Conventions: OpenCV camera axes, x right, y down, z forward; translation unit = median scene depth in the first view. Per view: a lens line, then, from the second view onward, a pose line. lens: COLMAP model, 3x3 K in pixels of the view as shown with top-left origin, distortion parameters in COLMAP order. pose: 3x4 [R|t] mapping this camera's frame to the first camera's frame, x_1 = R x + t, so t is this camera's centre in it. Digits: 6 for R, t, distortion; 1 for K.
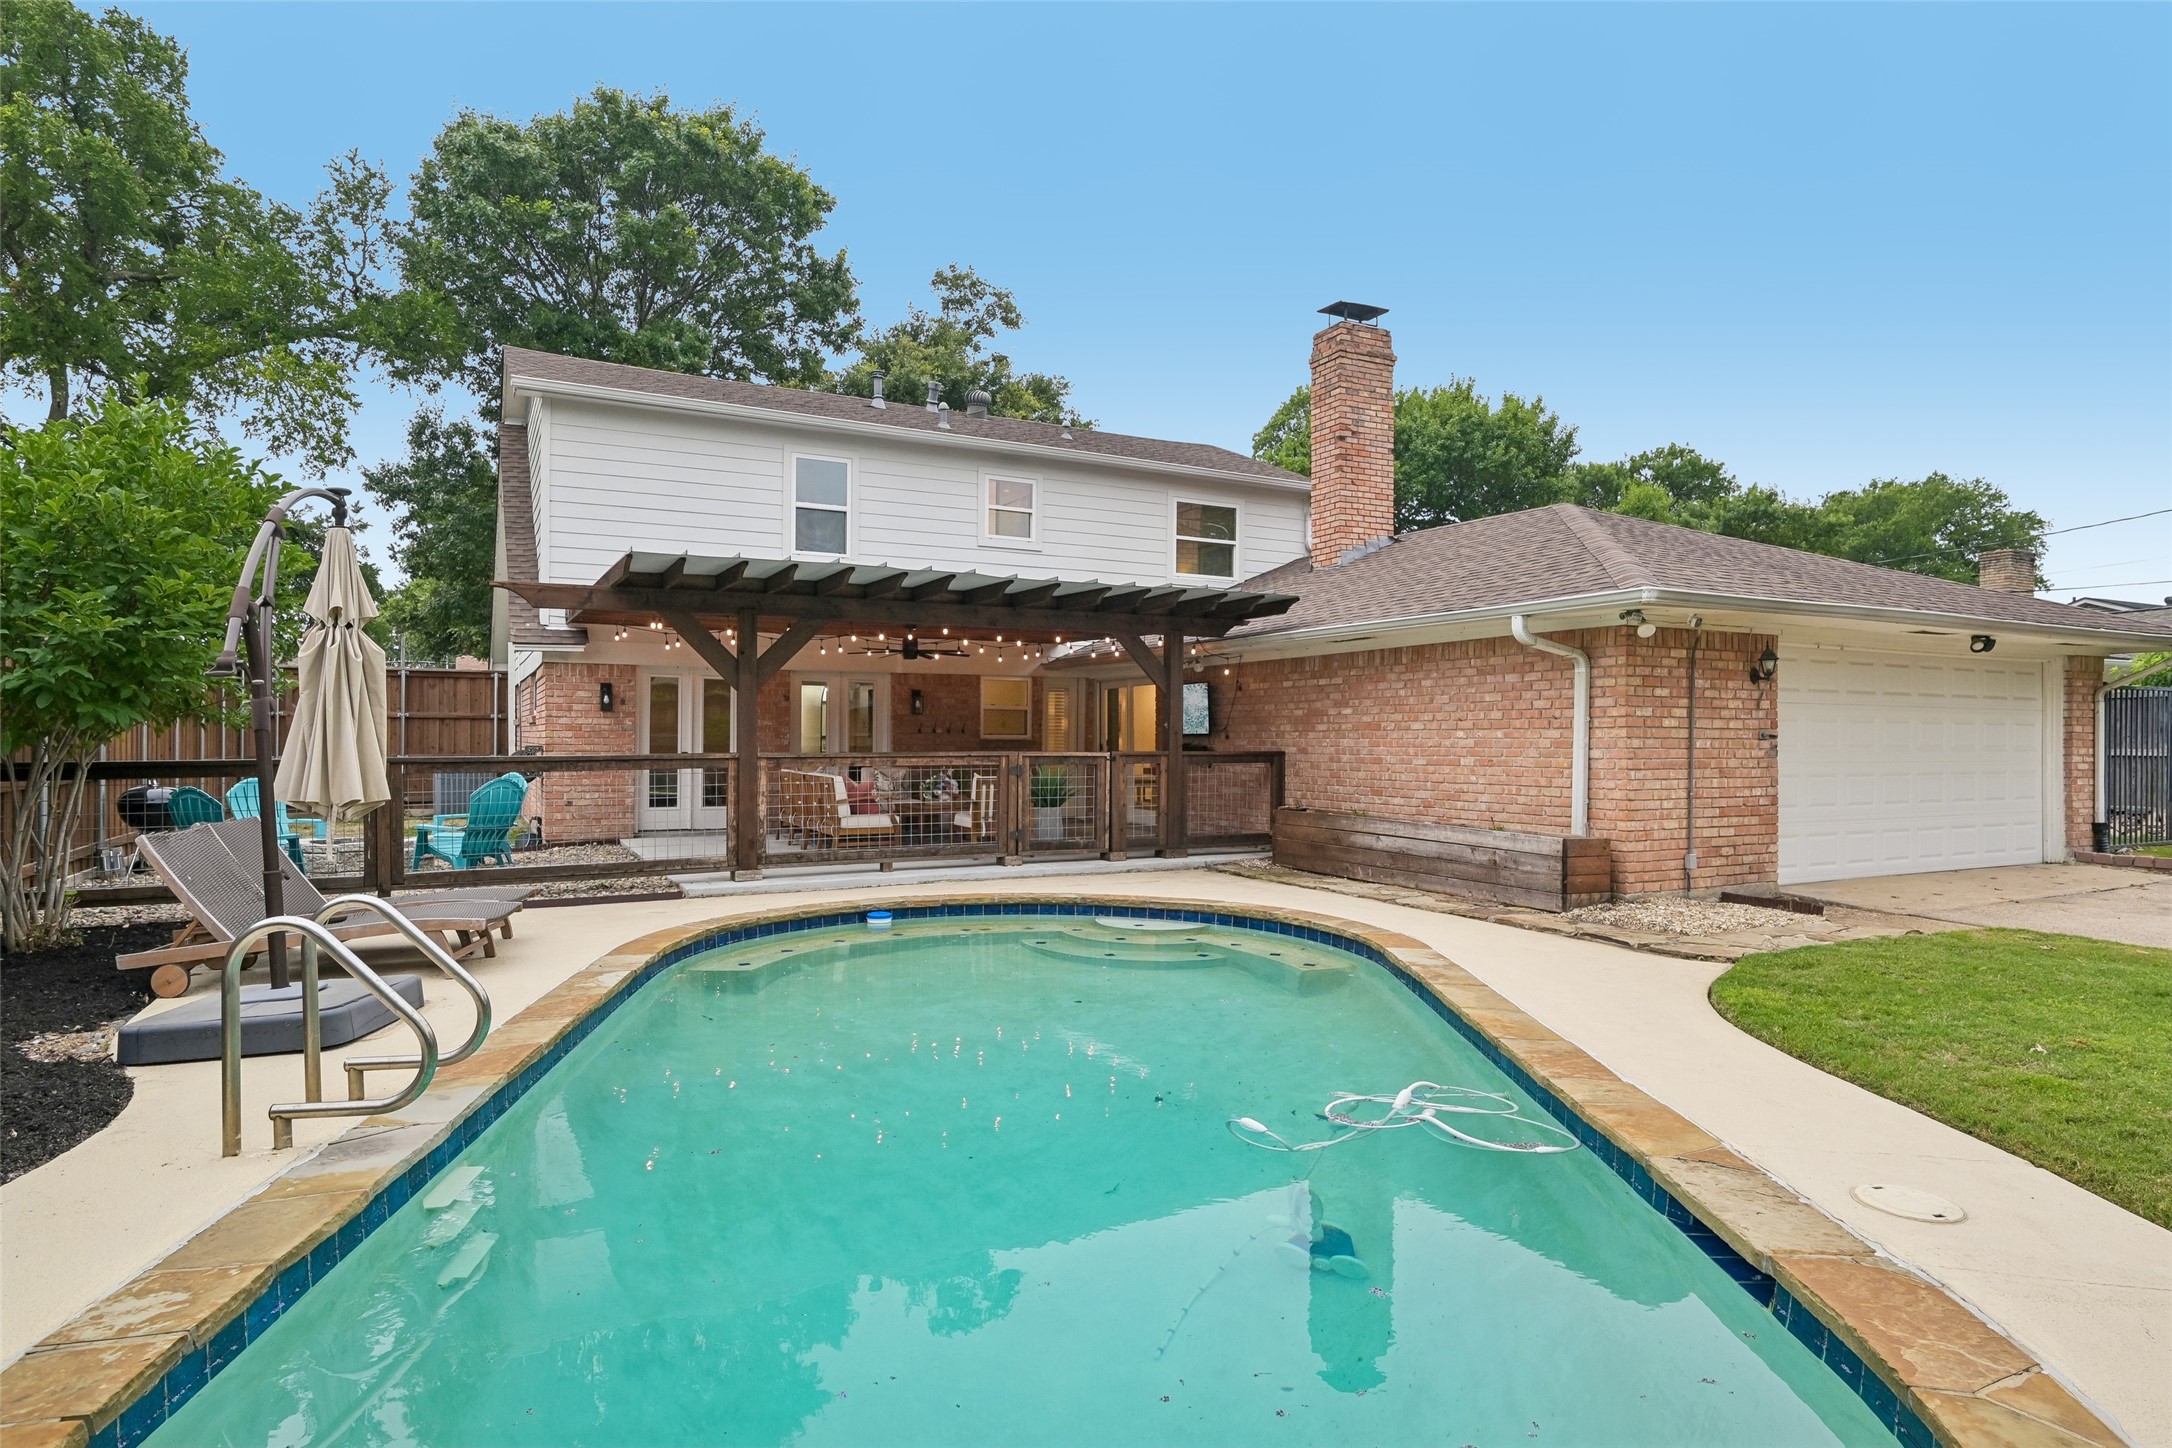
lens RADIAL K [[1170.9, 0, 1077.6], [0, 1170.9, 733.3], [0, 0, 1]] dist [0.006759, 0.000311]
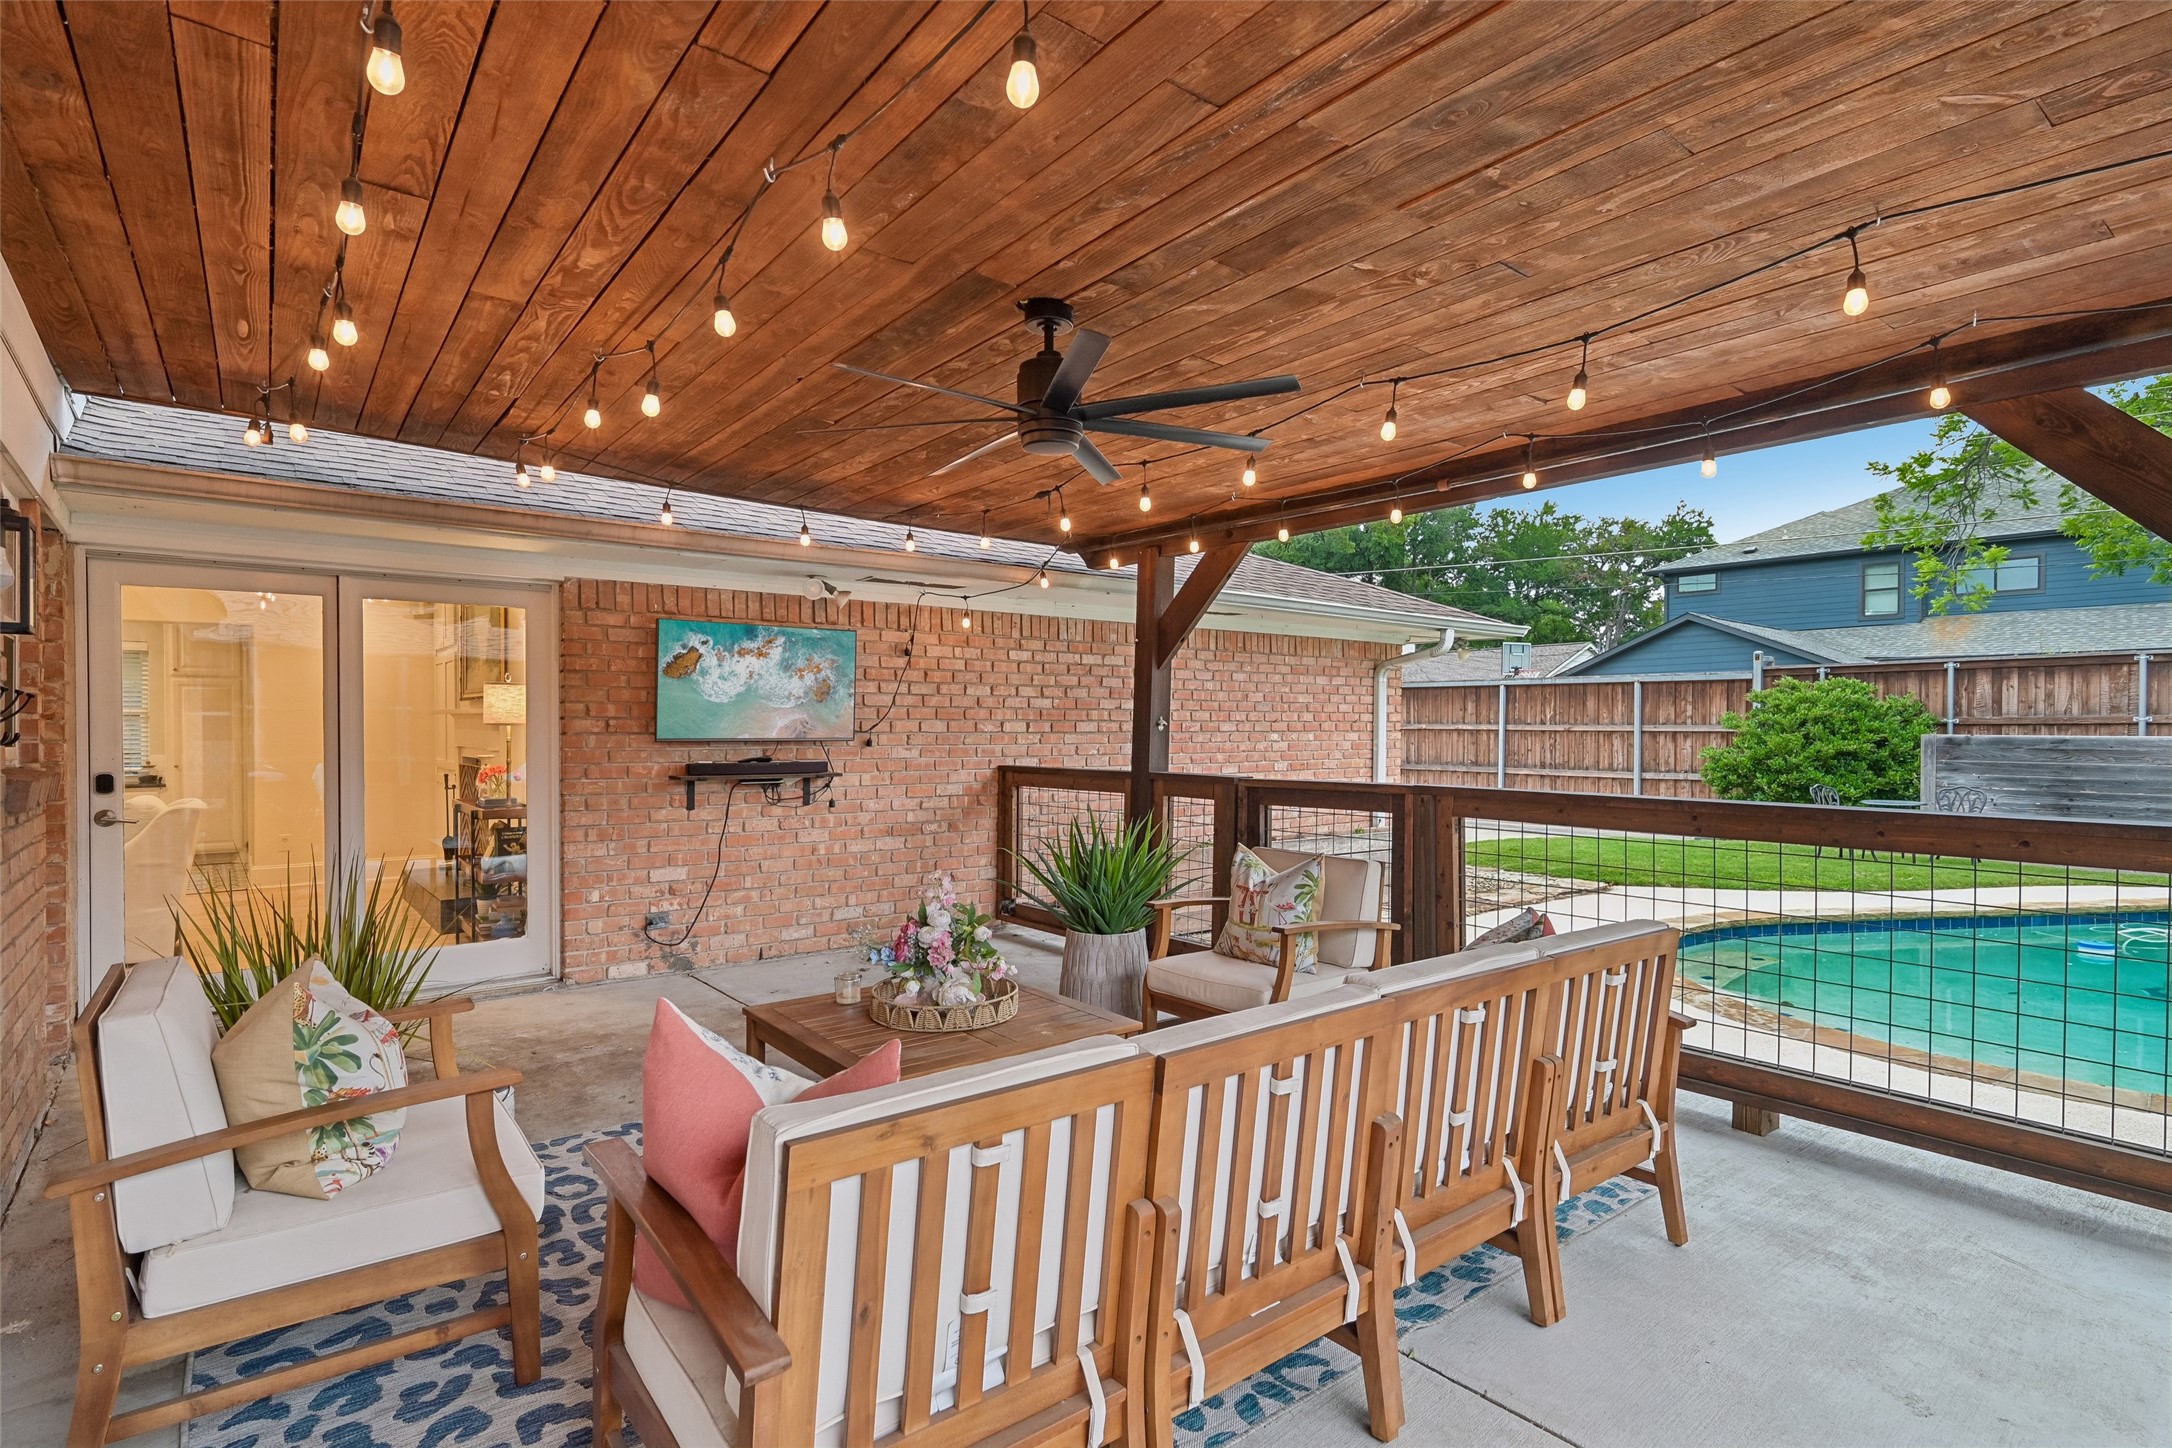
lens RADIAL K [[1057.4, 0, 1099.3], [0, 1057.4, 737.7], [0, 0, 1]] dist [0.003108, 0.000457]
pose [[-0.195684, -0.011156, 0.980604, -0.460496], [-0.007359, 0.999924, 0.009908, -0.005801], [-0.980639, -0.005278, -0.195751, 1.319696]]
